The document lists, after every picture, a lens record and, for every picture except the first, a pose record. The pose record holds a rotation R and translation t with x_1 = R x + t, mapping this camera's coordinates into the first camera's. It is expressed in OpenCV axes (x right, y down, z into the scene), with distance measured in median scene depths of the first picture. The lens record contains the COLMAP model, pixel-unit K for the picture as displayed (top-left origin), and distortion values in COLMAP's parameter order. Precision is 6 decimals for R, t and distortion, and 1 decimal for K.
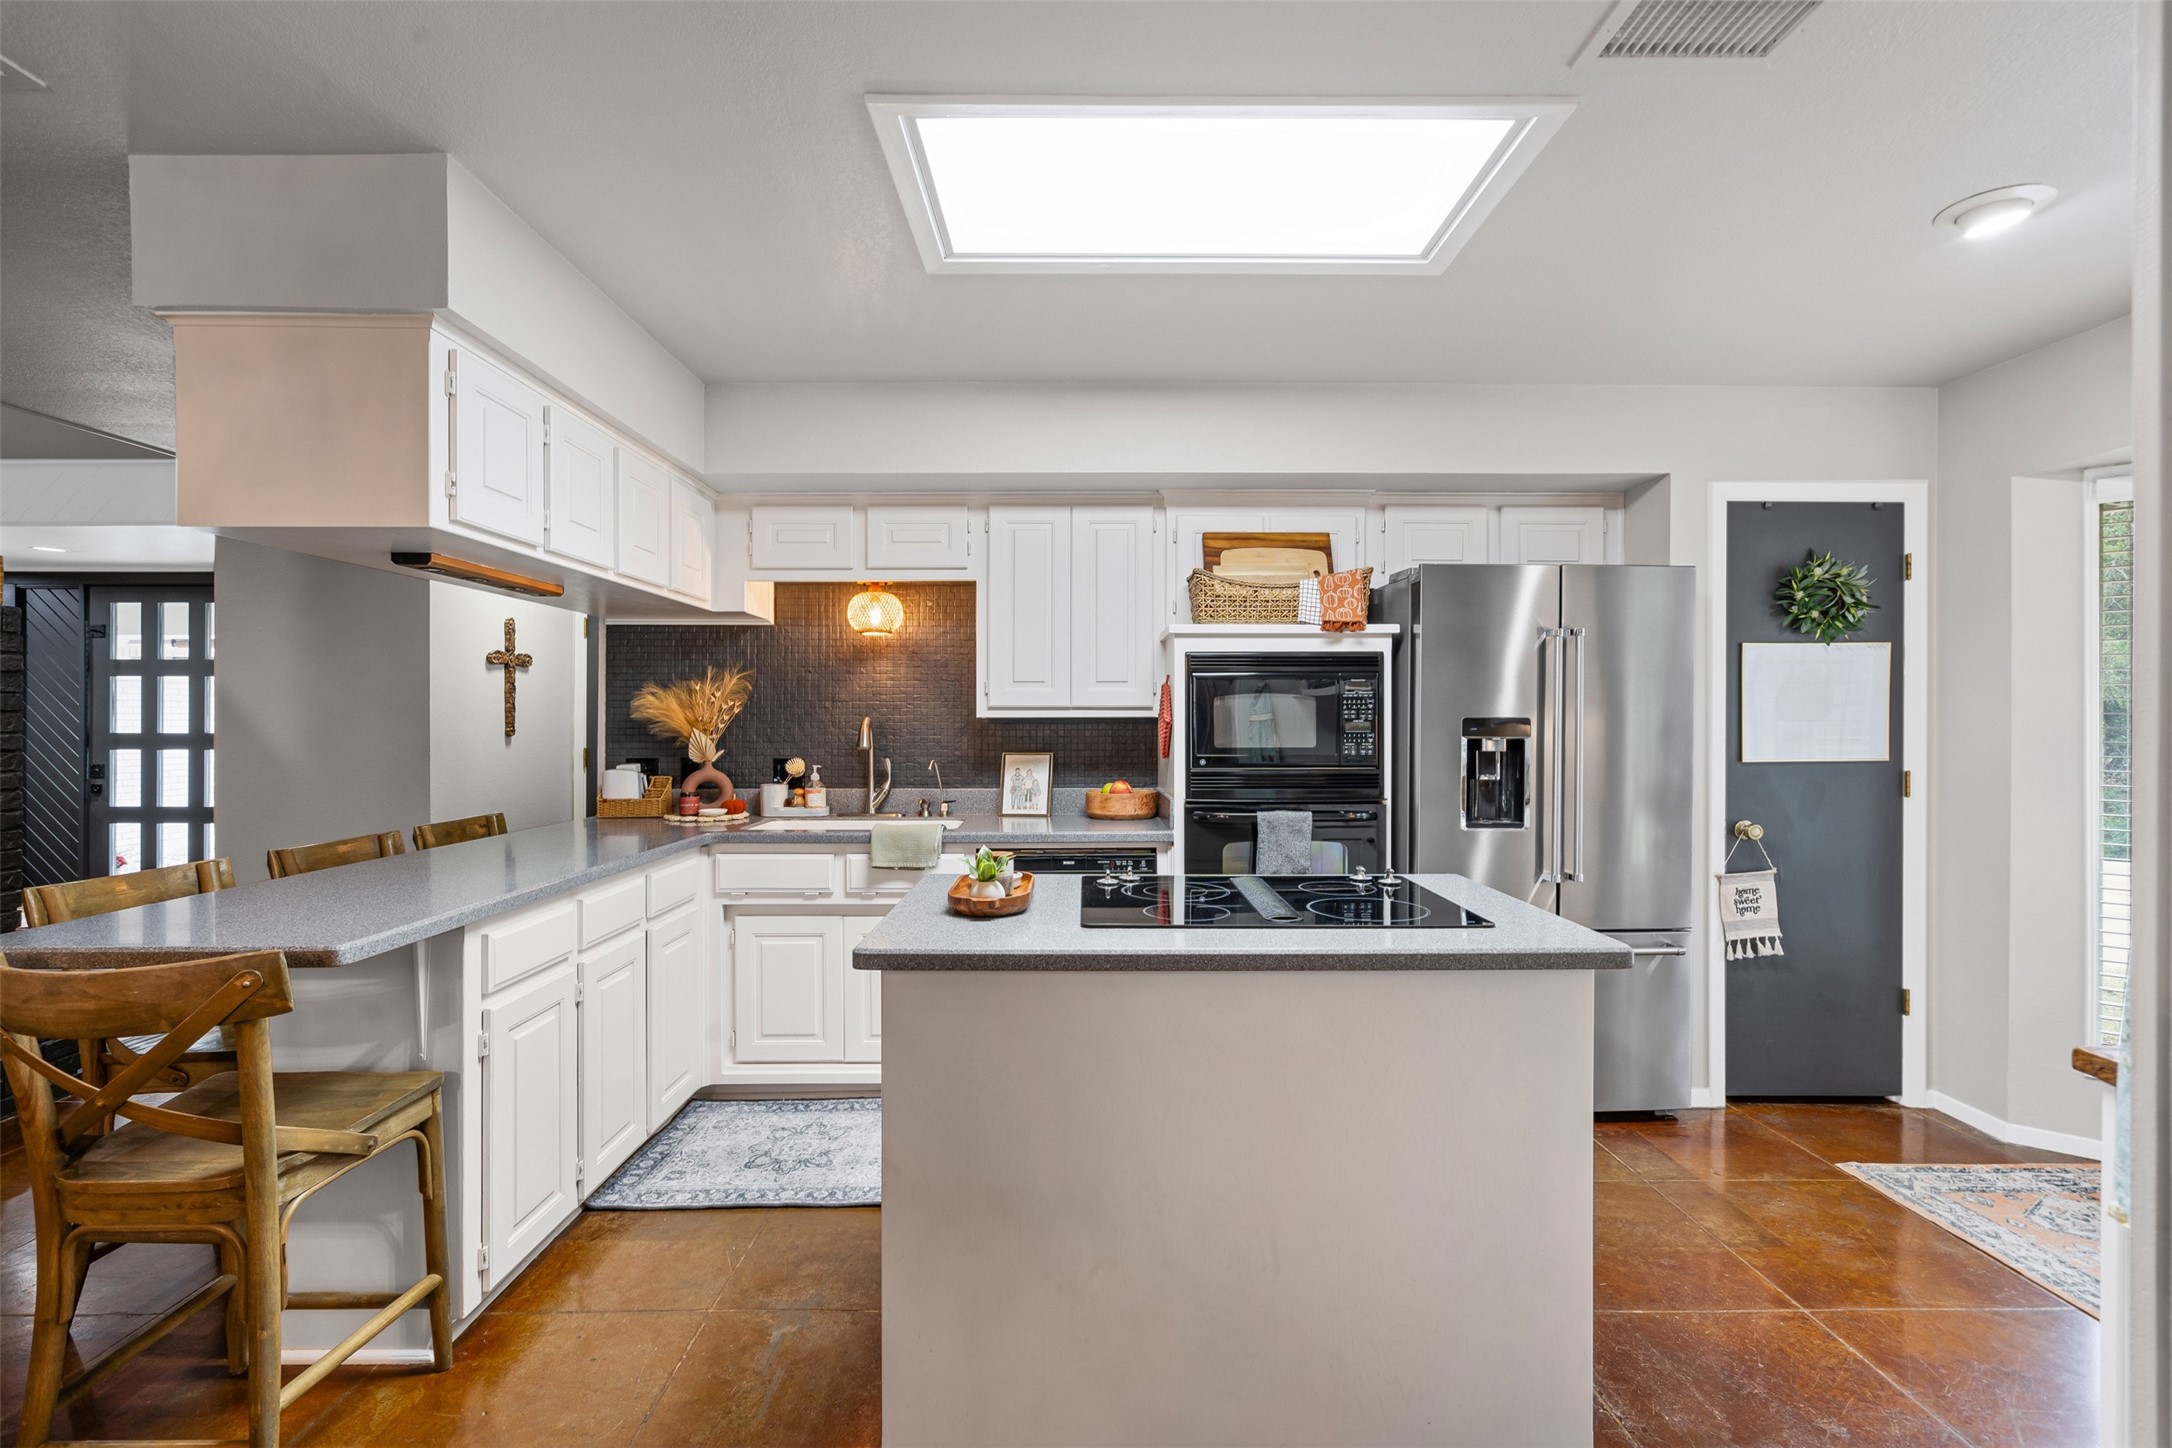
lens RADIAL K [[1005.3, 0, 1100.5], [0, 1005.3, 726.1], [0, 0, 1]] dist [0.000453, 0.001872]
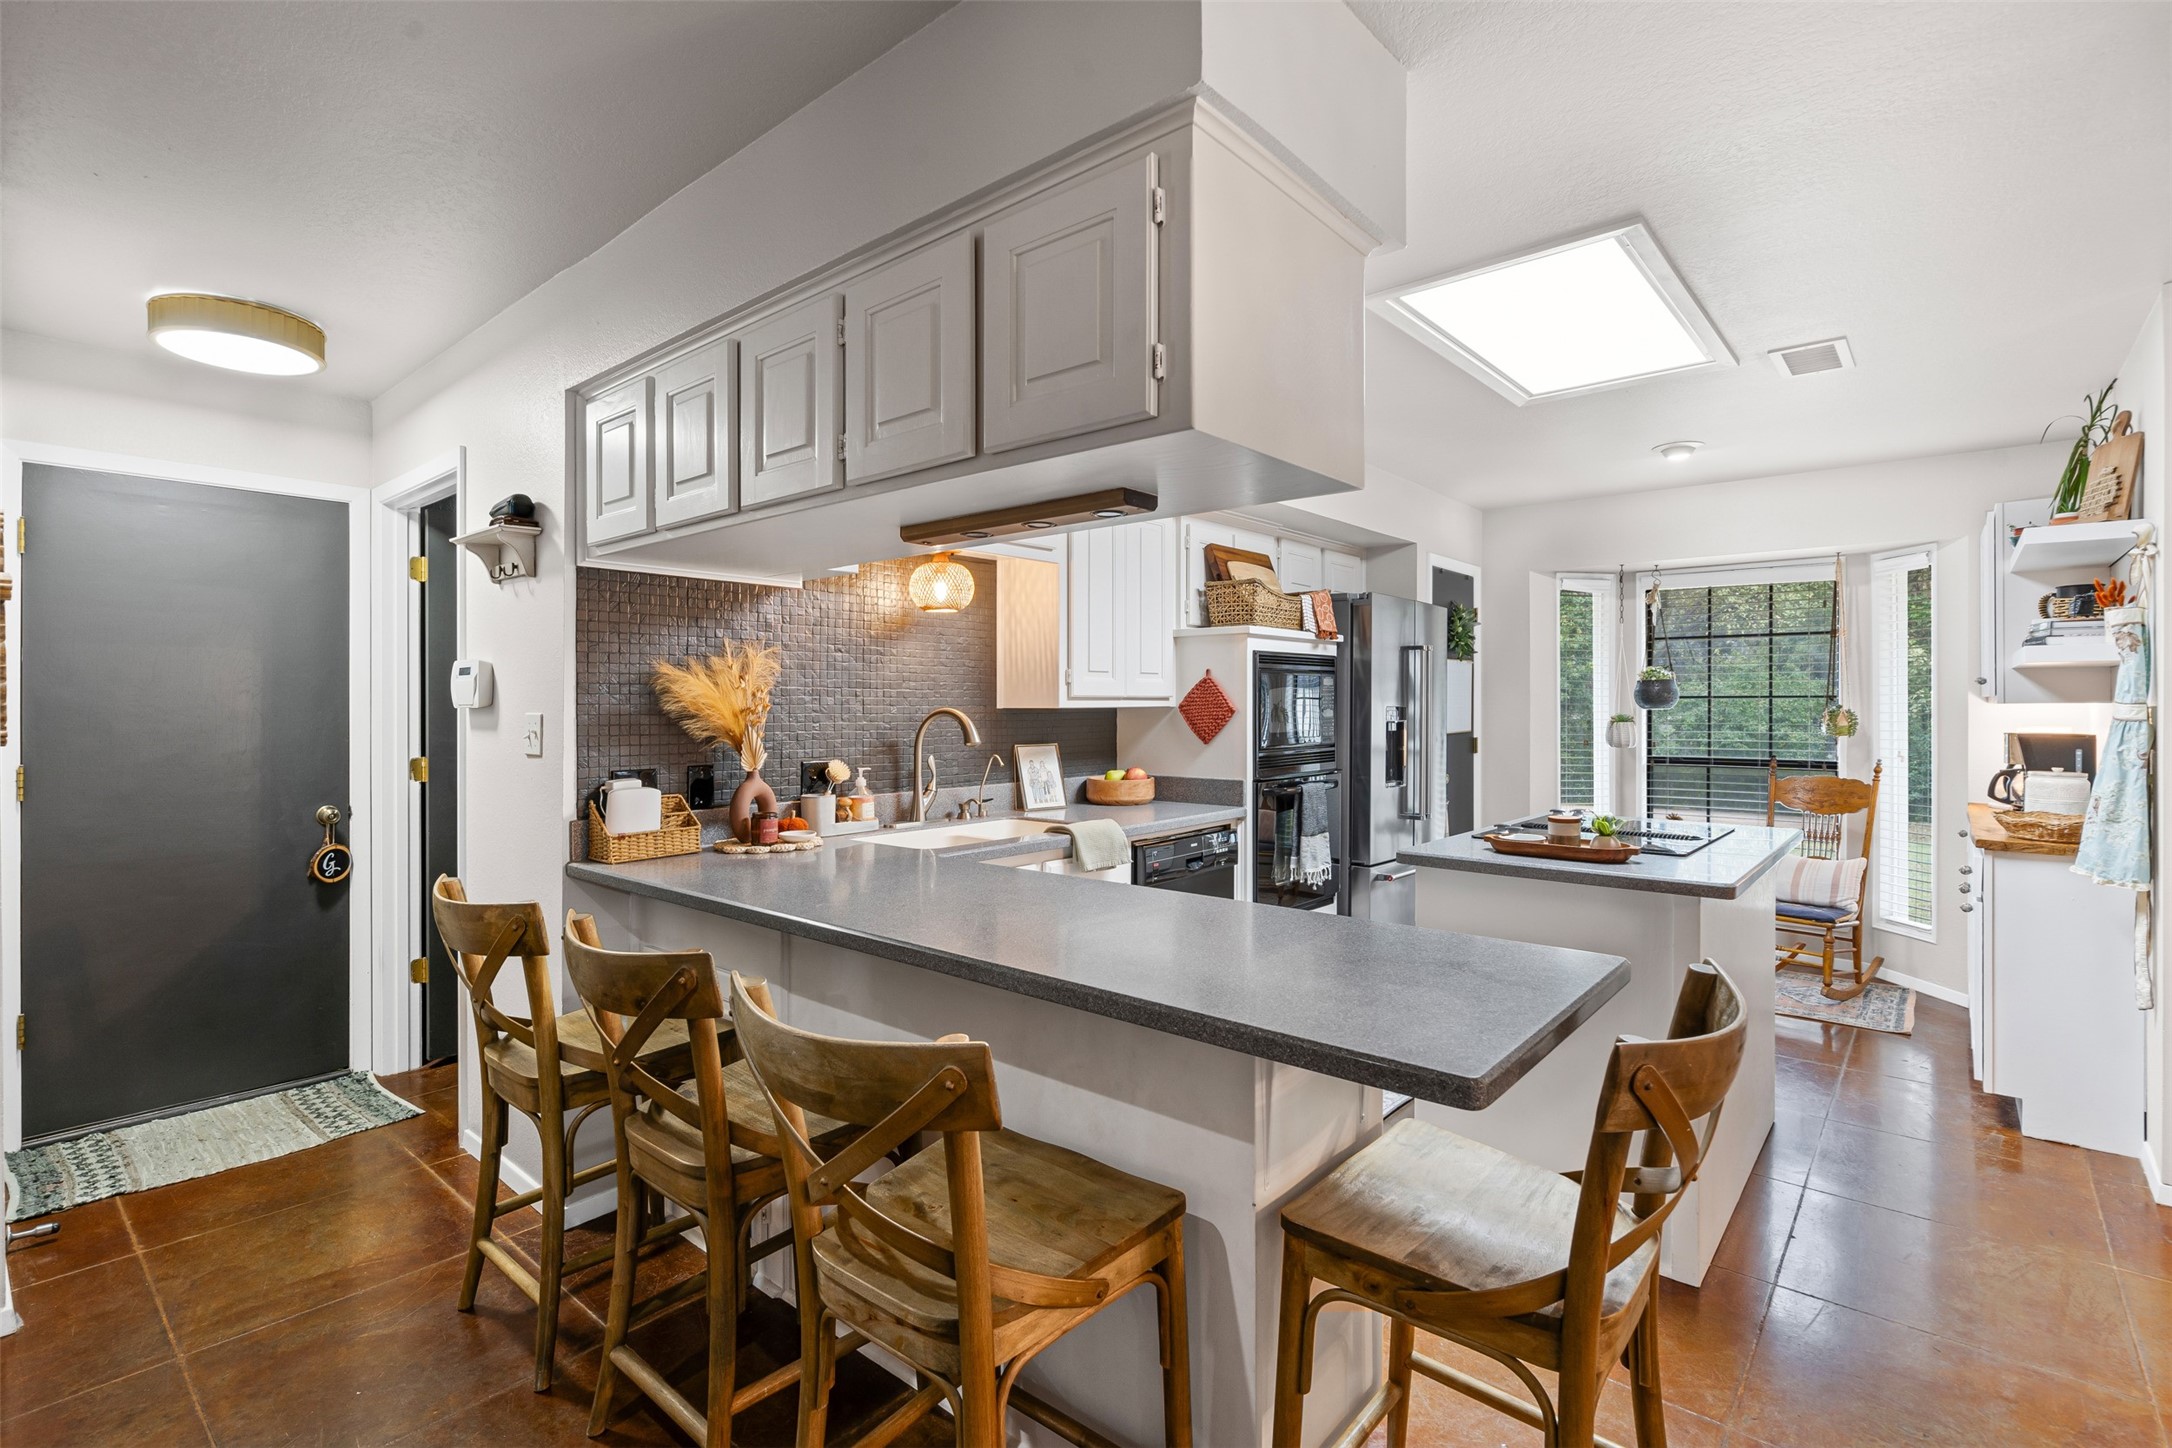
lens RADIAL K [[1005.3, 0, 1106.3], [0, 1005.3, 706.4], [0, 0, 1]] dist [0.000453, 0.001872]
pose [[0.657133, -0.004338, 0.753762, -0.768197], [0.006722, 0.999977, -0.000105, -0.008849], [-0.753744, 0.005136, 0.657148, 0.317083]]
